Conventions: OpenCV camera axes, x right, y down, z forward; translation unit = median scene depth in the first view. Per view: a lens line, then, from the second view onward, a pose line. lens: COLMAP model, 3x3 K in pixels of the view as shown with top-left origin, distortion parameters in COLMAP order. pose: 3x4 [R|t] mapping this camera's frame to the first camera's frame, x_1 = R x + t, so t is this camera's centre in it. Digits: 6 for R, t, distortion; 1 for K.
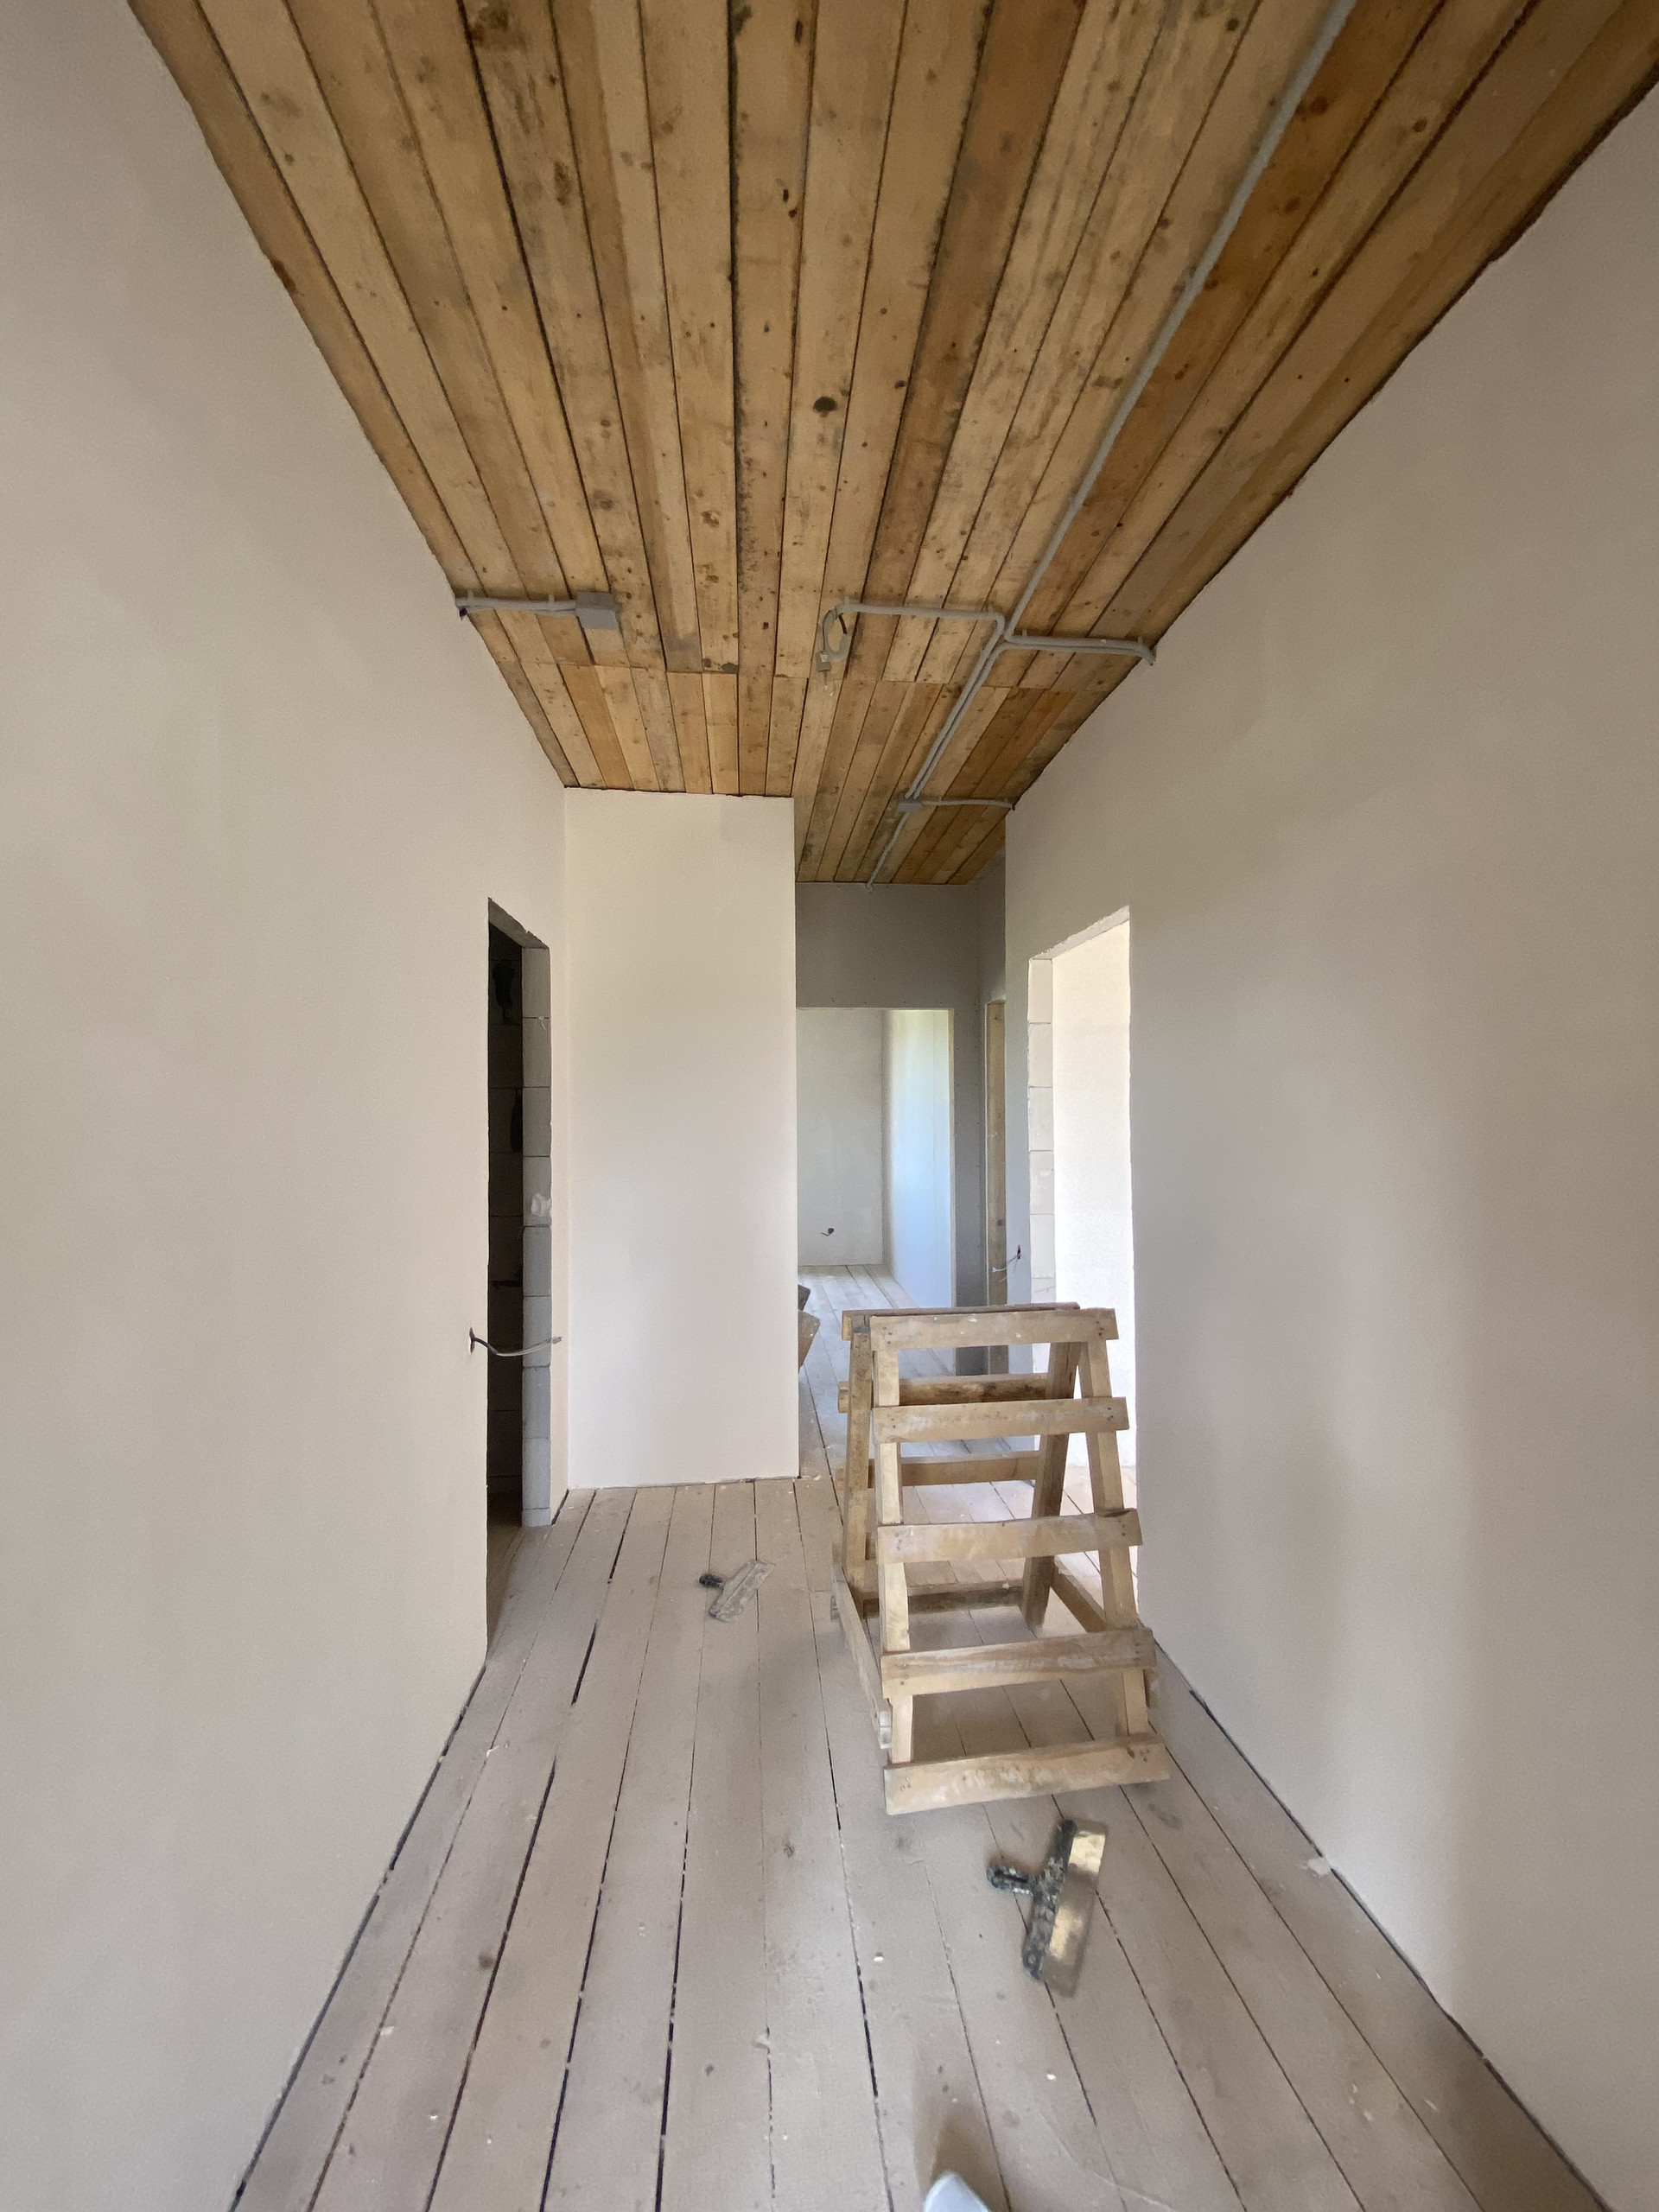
lens RADIAL K [[903.2, 0, 835.2], [0, 903.2, 1099.3], [0, 0, 1]] dist [0.017040, -0.018731]
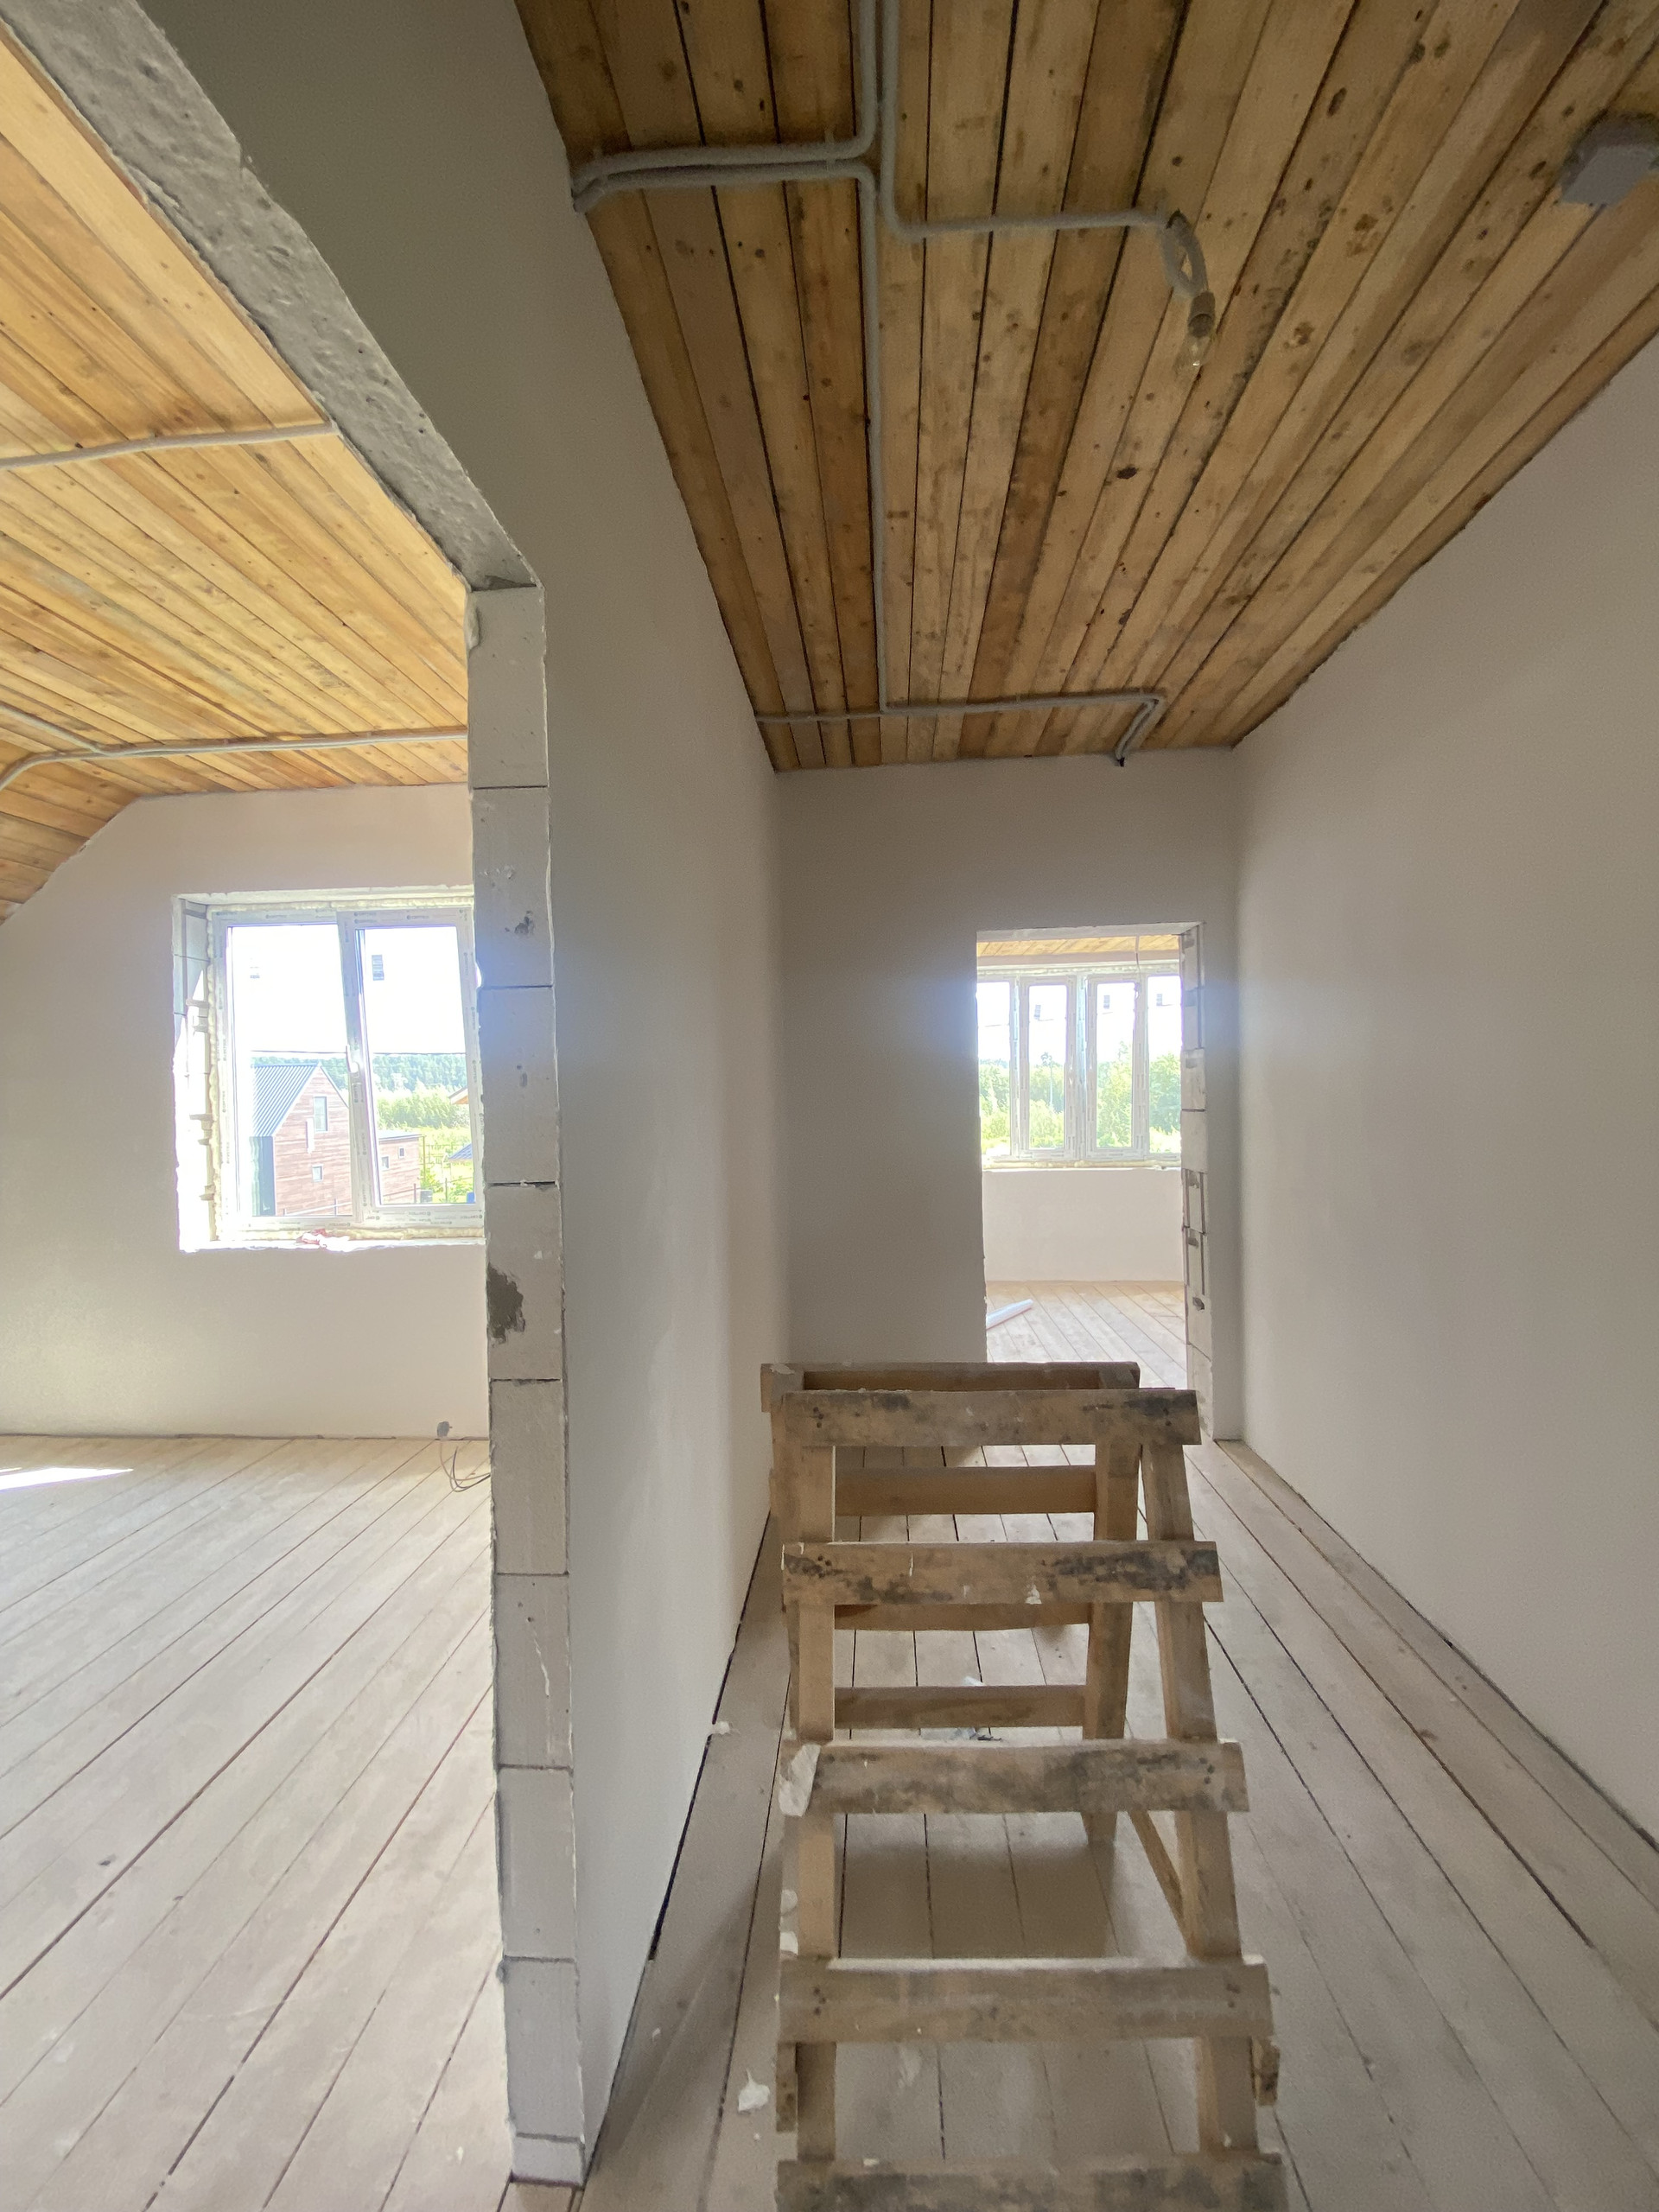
lens RADIAL K [[903.2, 0, 830.5], [0, 903.2, 1111.3], [0, 0, 1]] dist [0.017040, -0.018731]
pose [[-0.986944, 0.023661, 0.159319, 0.193570], [0.024253, 0.999704, 0.001773, 0.056940], [-0.159230, 0.005614, -0.987226, 2.132810]]
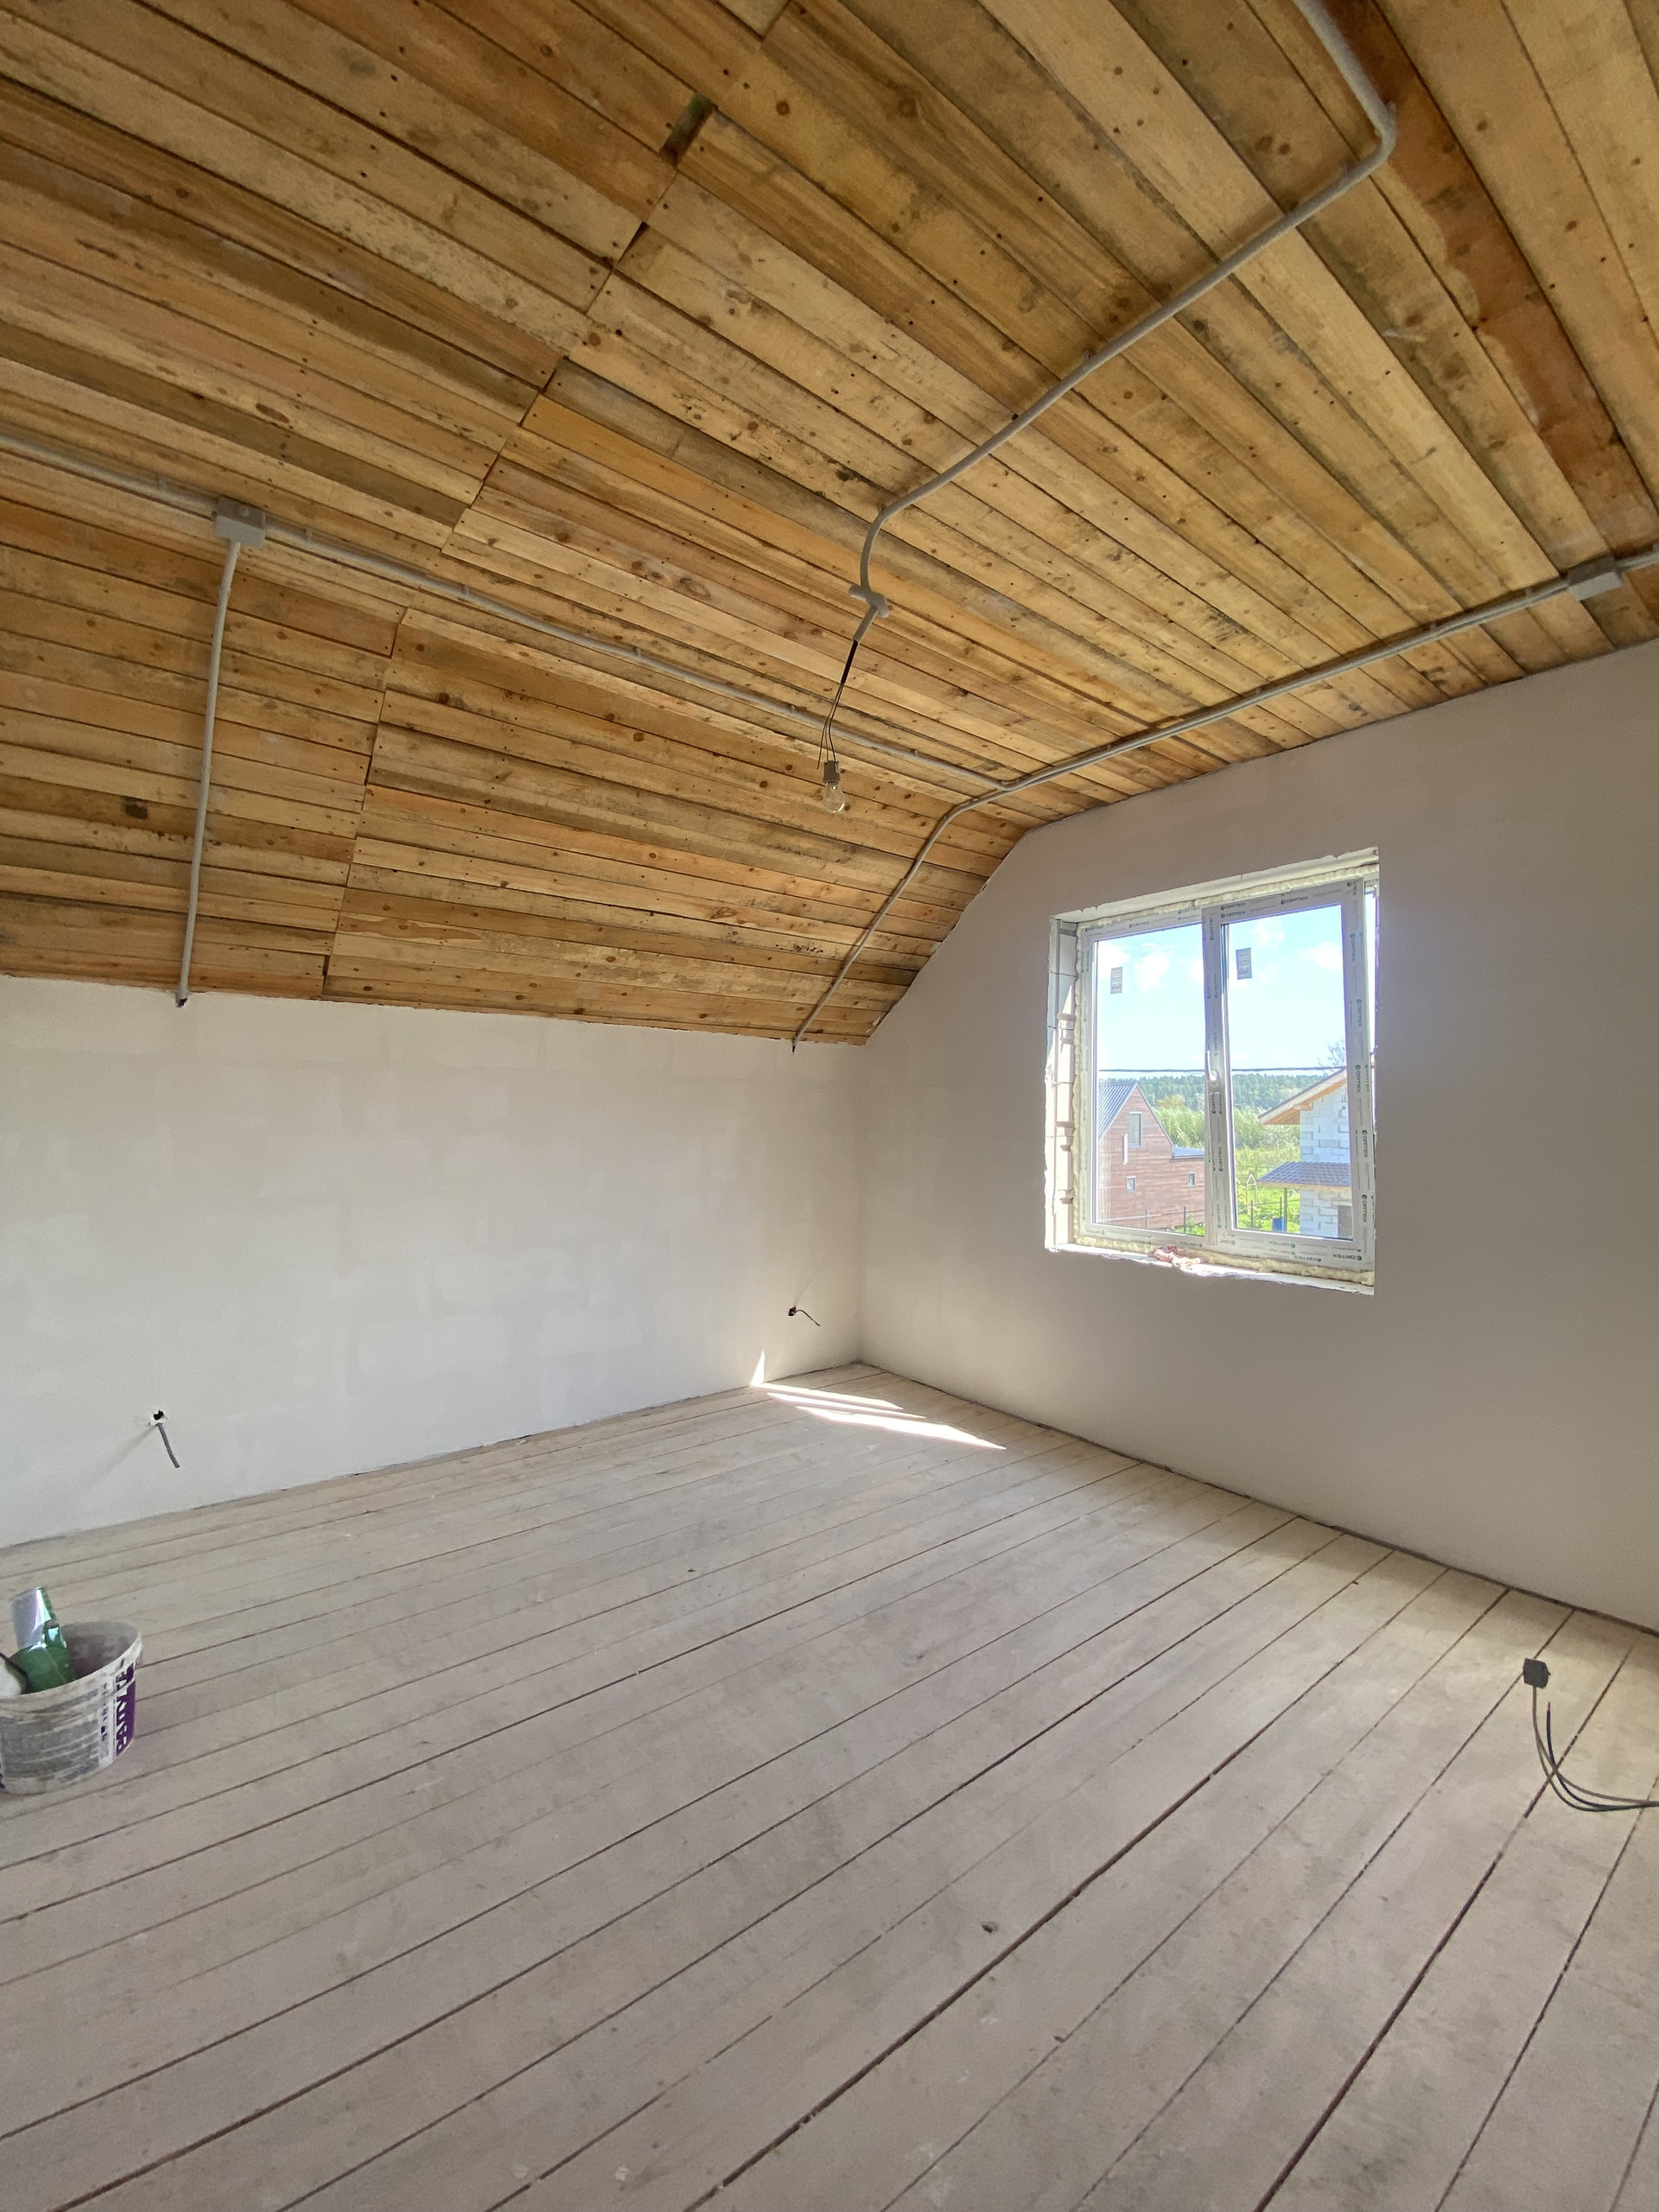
lens RADIAL K [[903.2, 0, 813.8], [0, 903.2, 1116.6], [0, 0, 1]] dist [0.017040, -0.018731]
pose [[-0.528946, 0.005205, 0.848640, 0.467992], [-0.017372, 0.999705, -0.016959, 0.068552], [-0.848478, -0.023713, -0.528699, 1.948177]]
